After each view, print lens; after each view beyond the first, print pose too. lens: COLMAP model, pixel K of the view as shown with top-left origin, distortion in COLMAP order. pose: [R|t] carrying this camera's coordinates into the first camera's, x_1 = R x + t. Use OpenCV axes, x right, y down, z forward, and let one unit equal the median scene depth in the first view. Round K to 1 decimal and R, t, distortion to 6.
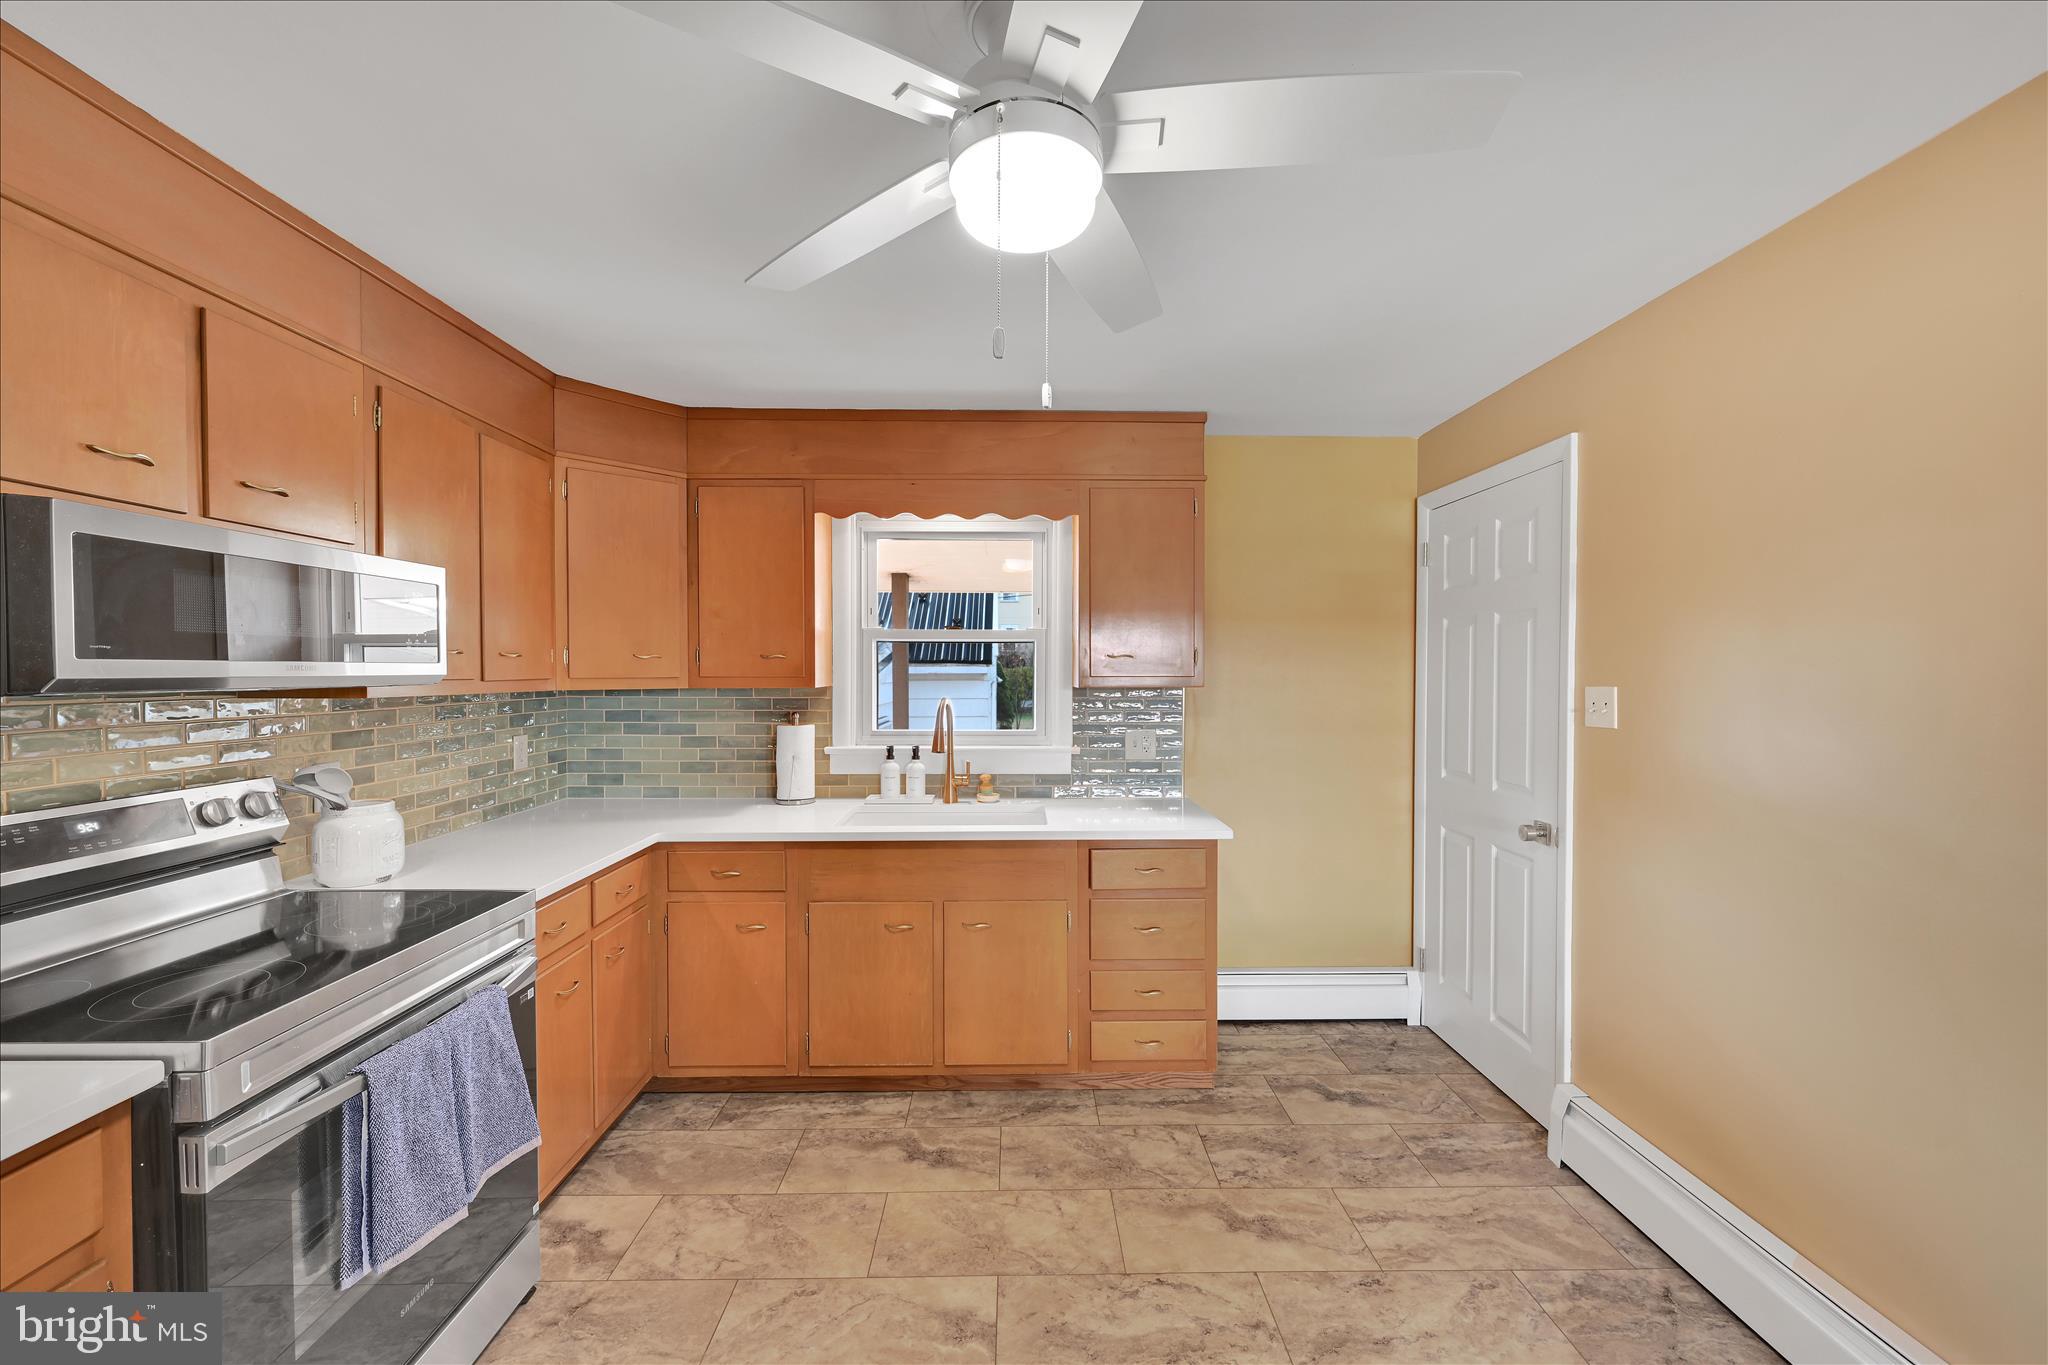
lens RADIAL K [[801.2, 0, 1013.0], [0, 801.2, 679.1], [0, 0, 1]] dist [0.000260, 0.000299]
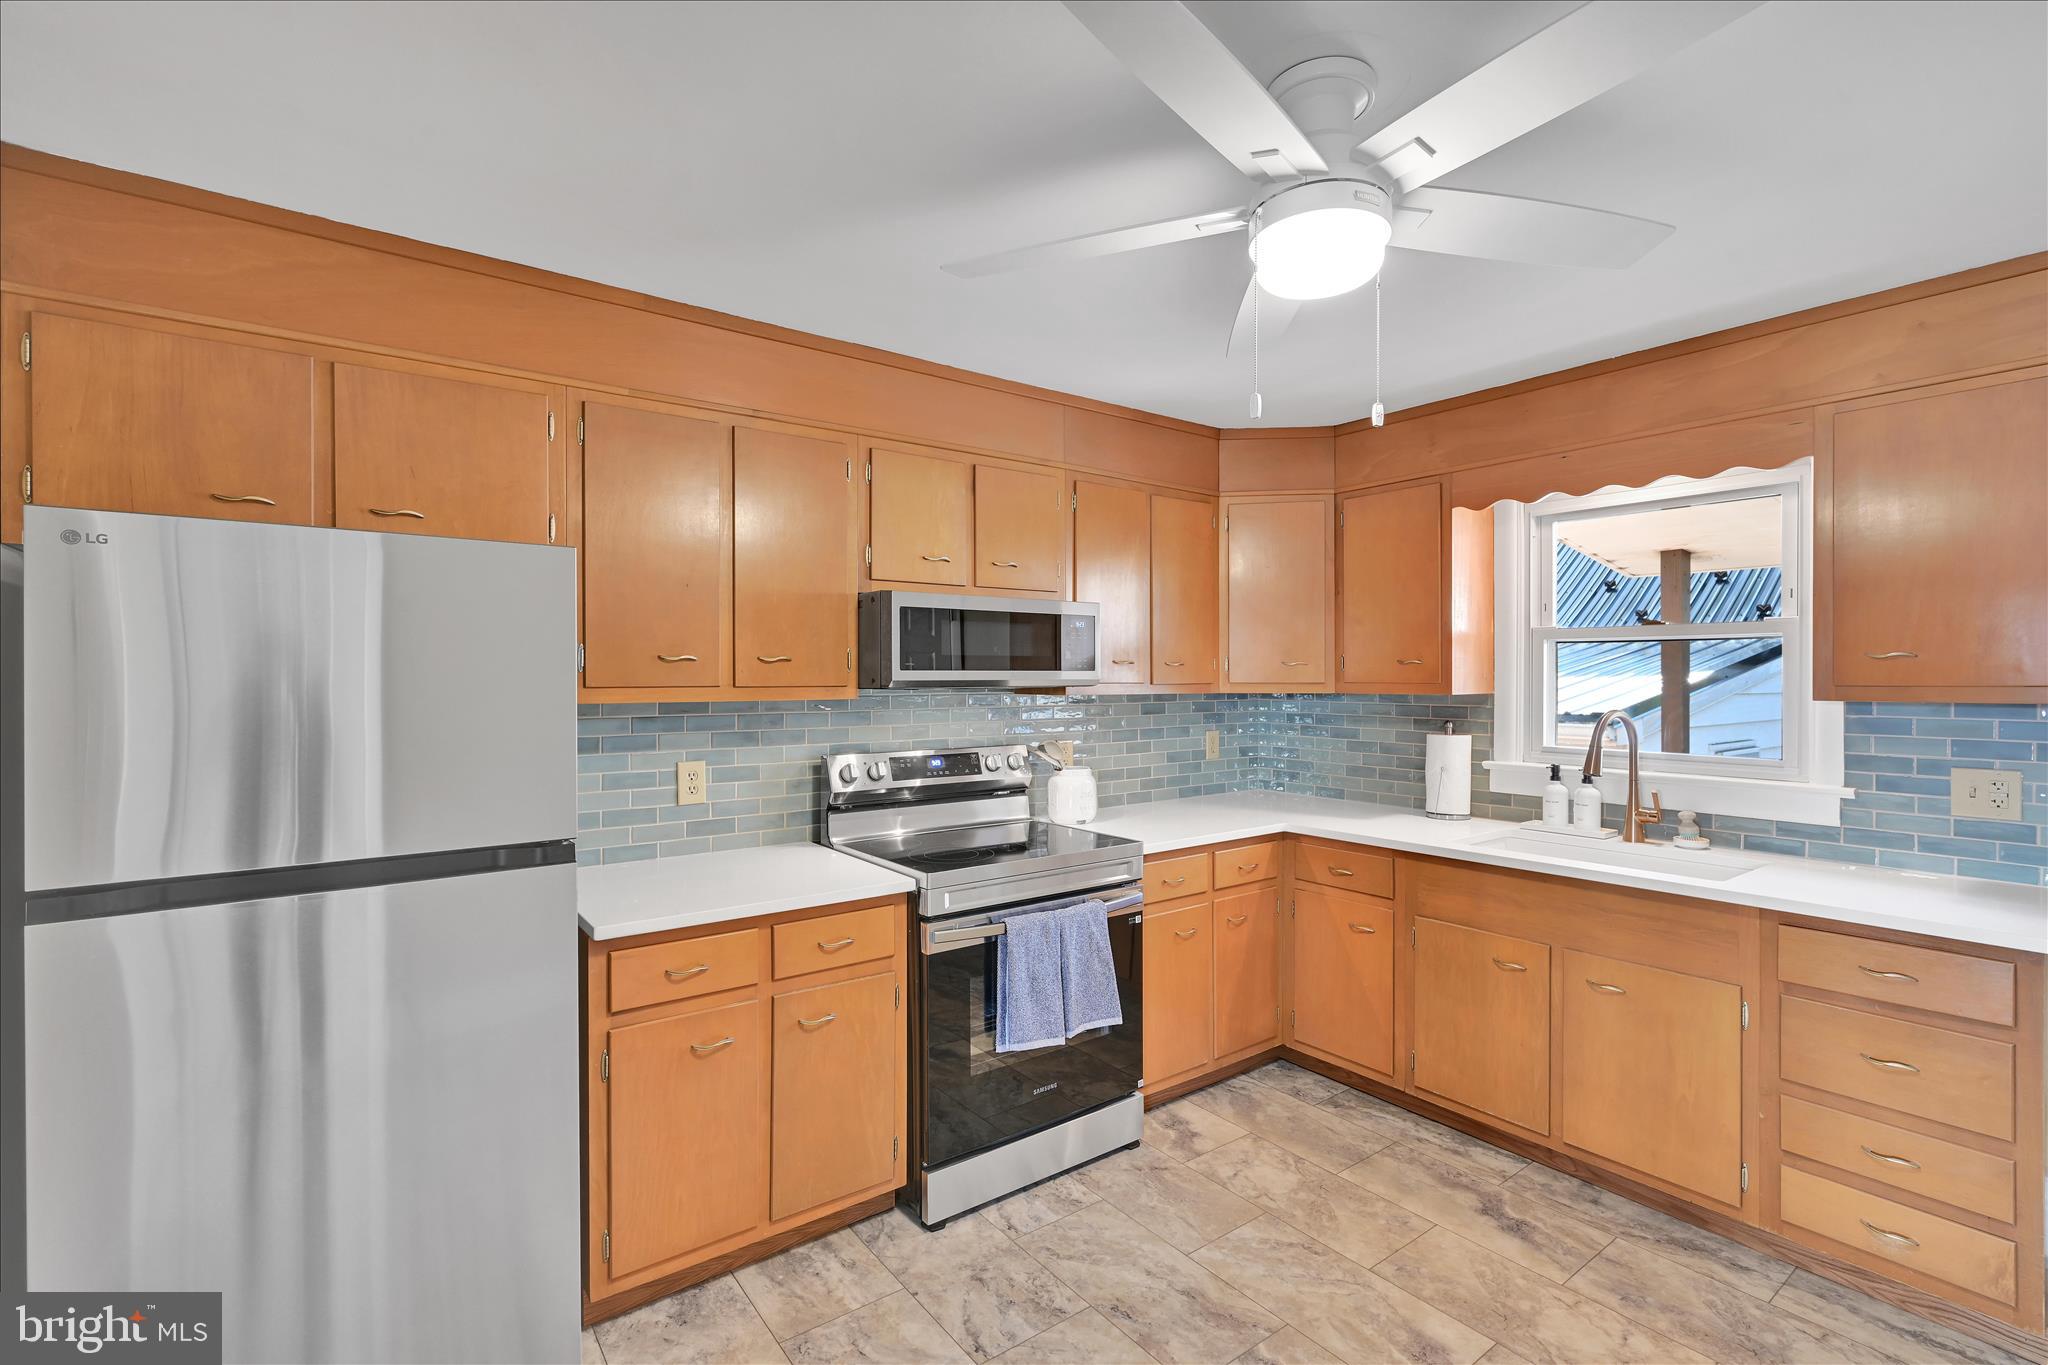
lens RADIAL K [[927.6, 0, 1039.1], [0, 927.6, 679.2], [0, 0, 1]] dist [0.011976, -0.000467]
pose [[0.600081, 0.002456, -0.799936, 0.391020], [-0.008947, 0.999953, -0.003641, 0.000639], [0.799889, 0.009342, 0.600075, -0.044280]]
